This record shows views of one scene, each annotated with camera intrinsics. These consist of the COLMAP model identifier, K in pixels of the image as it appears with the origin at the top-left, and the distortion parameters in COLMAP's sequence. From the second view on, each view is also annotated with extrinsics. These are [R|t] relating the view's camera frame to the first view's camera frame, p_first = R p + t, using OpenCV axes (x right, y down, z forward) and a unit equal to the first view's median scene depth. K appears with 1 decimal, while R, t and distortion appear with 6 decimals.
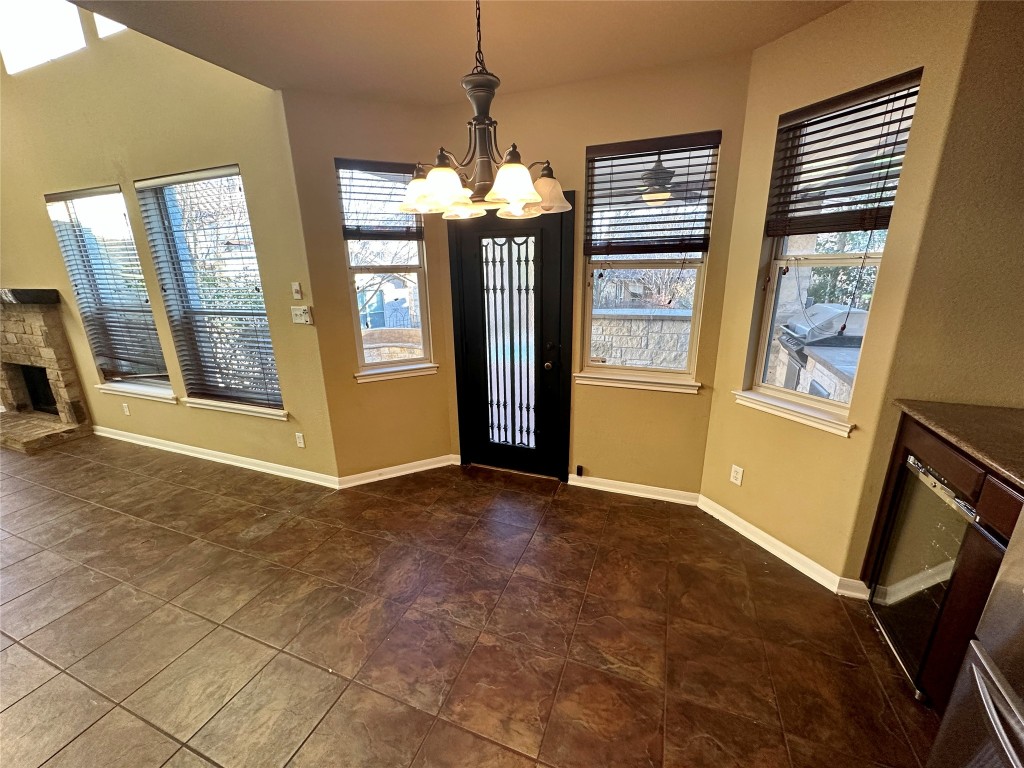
lens RADIAL K [[407.5, 0, 510.8], [0, 407.5, 381.2], [0, 0, 1]] dist [-0.001811, 0.000526]
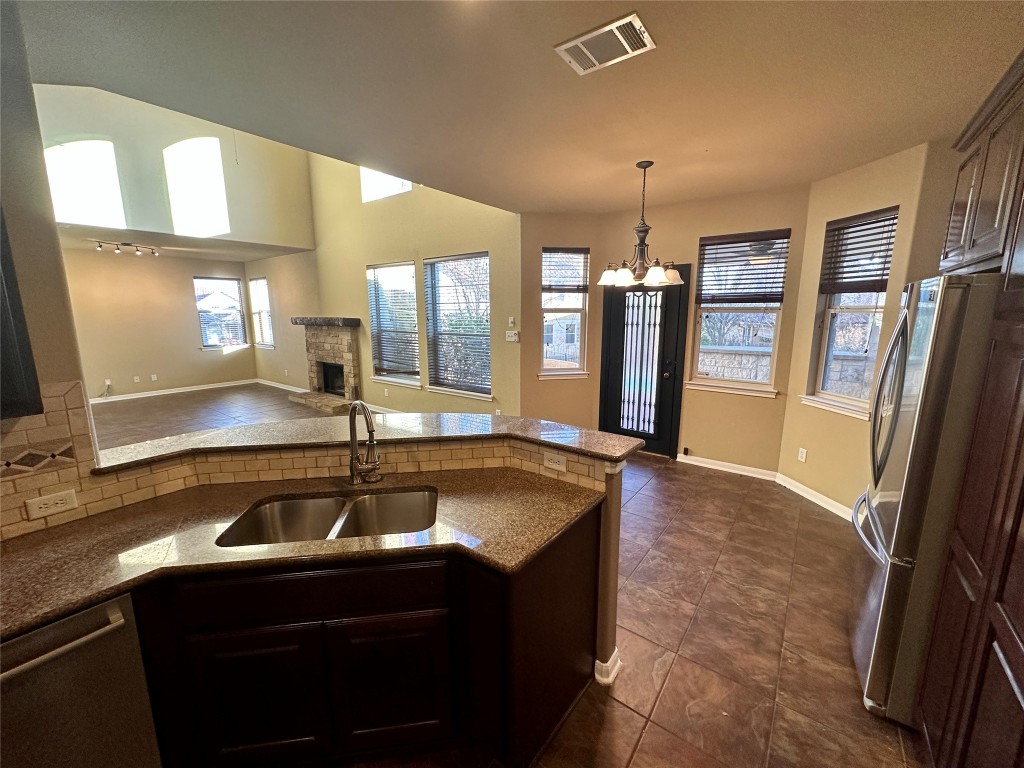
lens RADIAL K [[407.5, 0, 511.2], [0, 407.5, 381.0], [0, 0, 1]] dist [-0.001811, 0.000526]
pose [[0.960848, 0.063090, -0.269799, -0.051168], [-0.088965, 0.992421, -0.084767, 0.159875], [0.262406, 0.105450, 0.959178, -0.578498]]
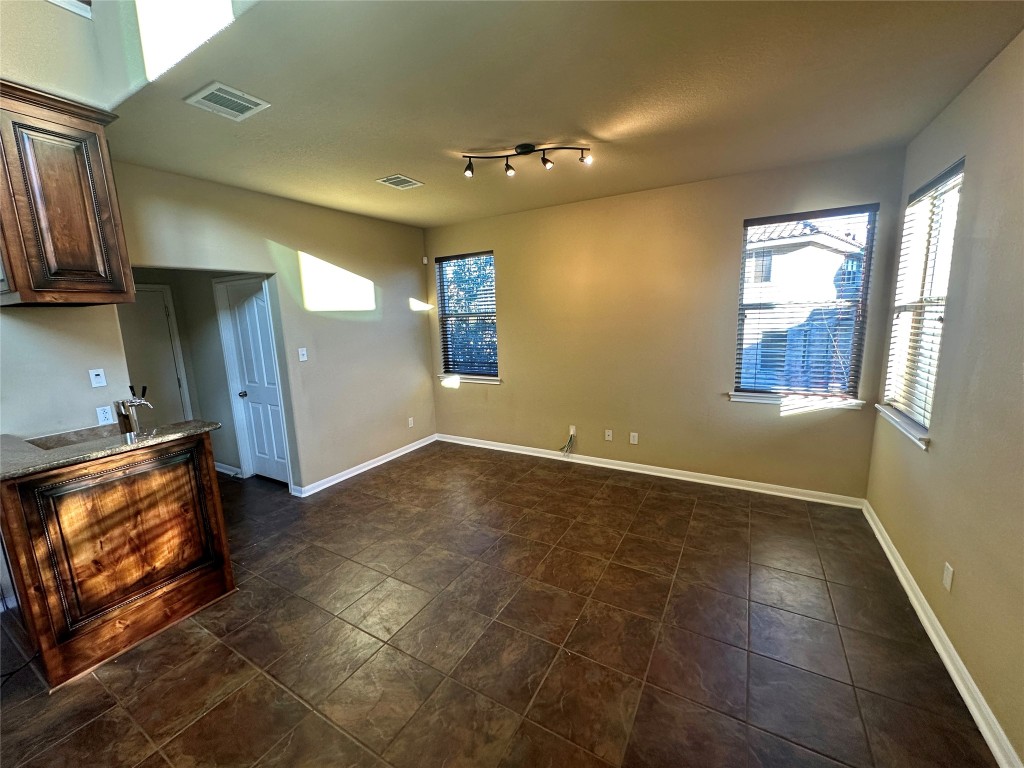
lens RADIAL K [[407.5, 0, 513.3], [0, 407.5, 381.2], [0, 0, 1]] dist [-0.001811, 0.000526]
pose [[-0.147232, 0.189968, -0.970688, -1.709317], [-0.233129, 0.947069, 0.220706, -0.282038], [0.961236, 0.258790, -0.095152, 1.098234]]
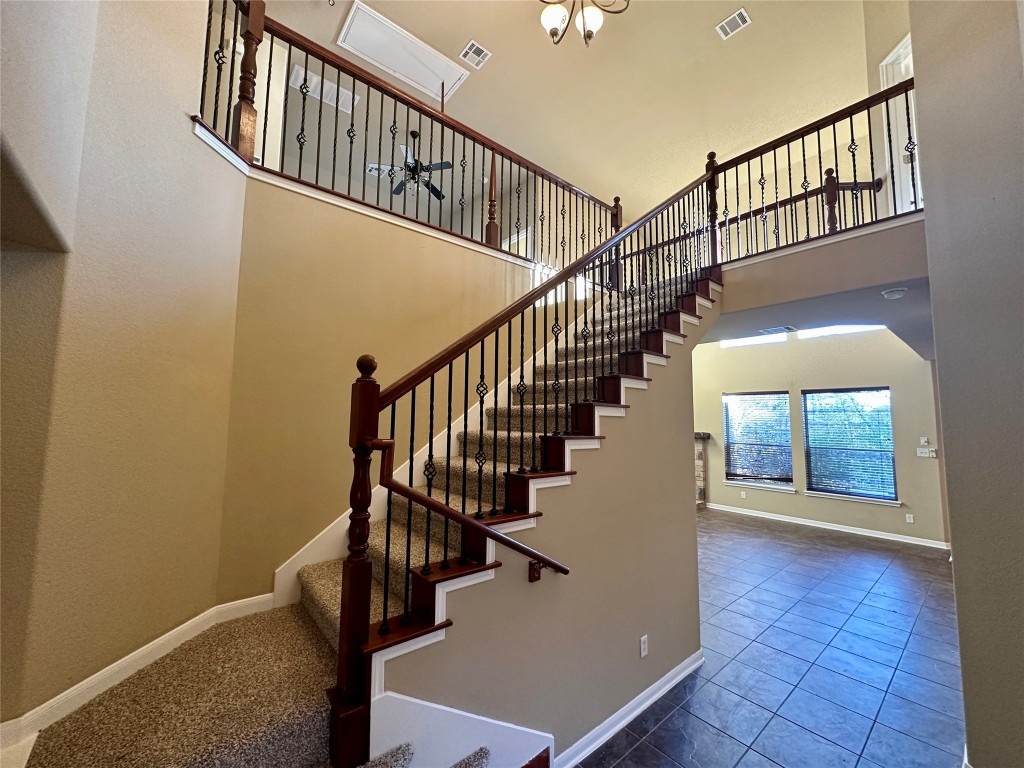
lens RADIAL K [[407.5, 0, 511.8], [0, 407.5, 380.5], [0, 0, 1]] dist [-0.001811, 0.000526]
pose [[0.876806, -0.013817, -0.480645, -1.335962], [-0.155391, 0.937810, -0.310429, 0.456250], [0.455043, 0.346874, 0.820130, -1.762562]]
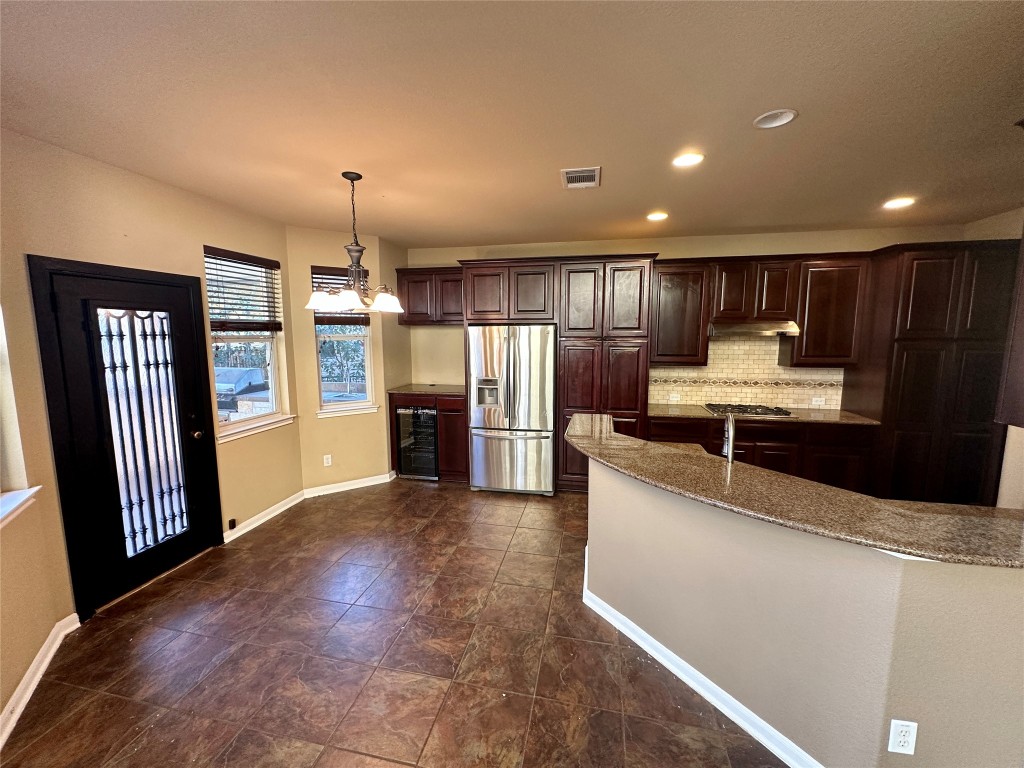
lens RADIAL K [[407.5, 0, 510.1], [0, 407.5, 381.1], [0, 0, 1]] dist [-0.001811, 0.000526]
pose [[-0.159998, -0.097141, 0.982326, -1.024979], [0.272555, 0.952113, 0.138546, -0.094238], [-0.948744, 0.289905, -0.125860, 0.348019]]
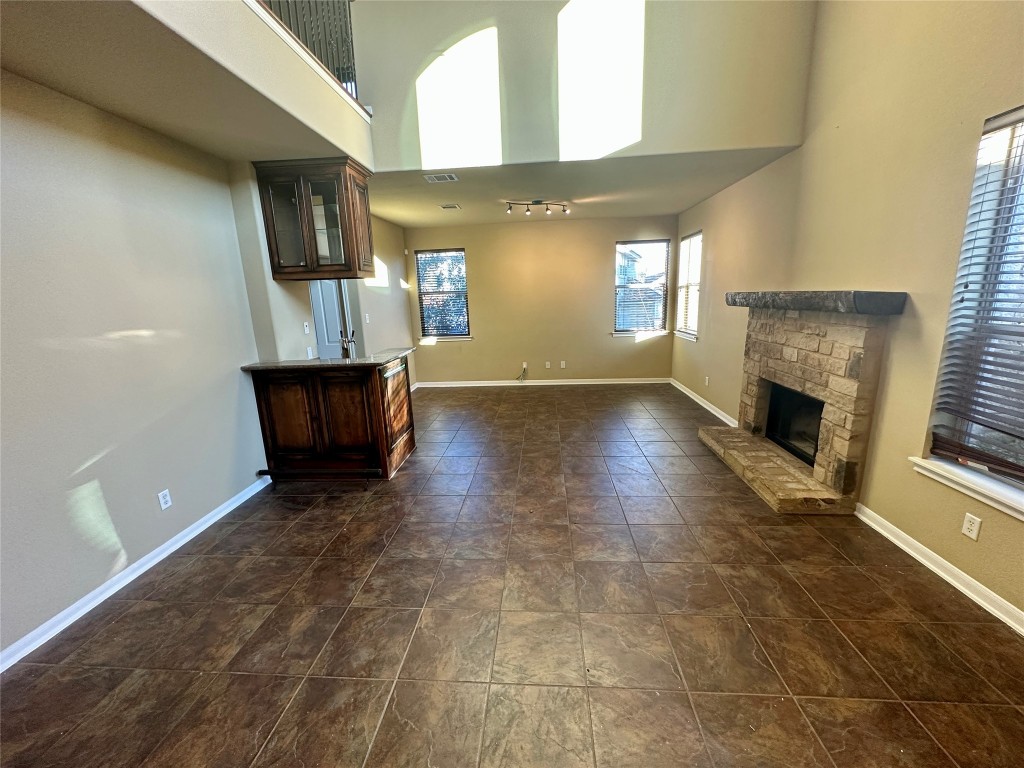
lens RADIAL K [[407.5, 0, 511.8], [0, 407.5, 381.3], [0, 0, 1]] dist [-0.001811, 0.000526]
pose [[0.292865, 0.210746, -0.932639, -0.926810], [-0.230540, 0.962194, 0.145031, -0.064955], [0.927945, 0.172536, 0.330378, 0.358941]]
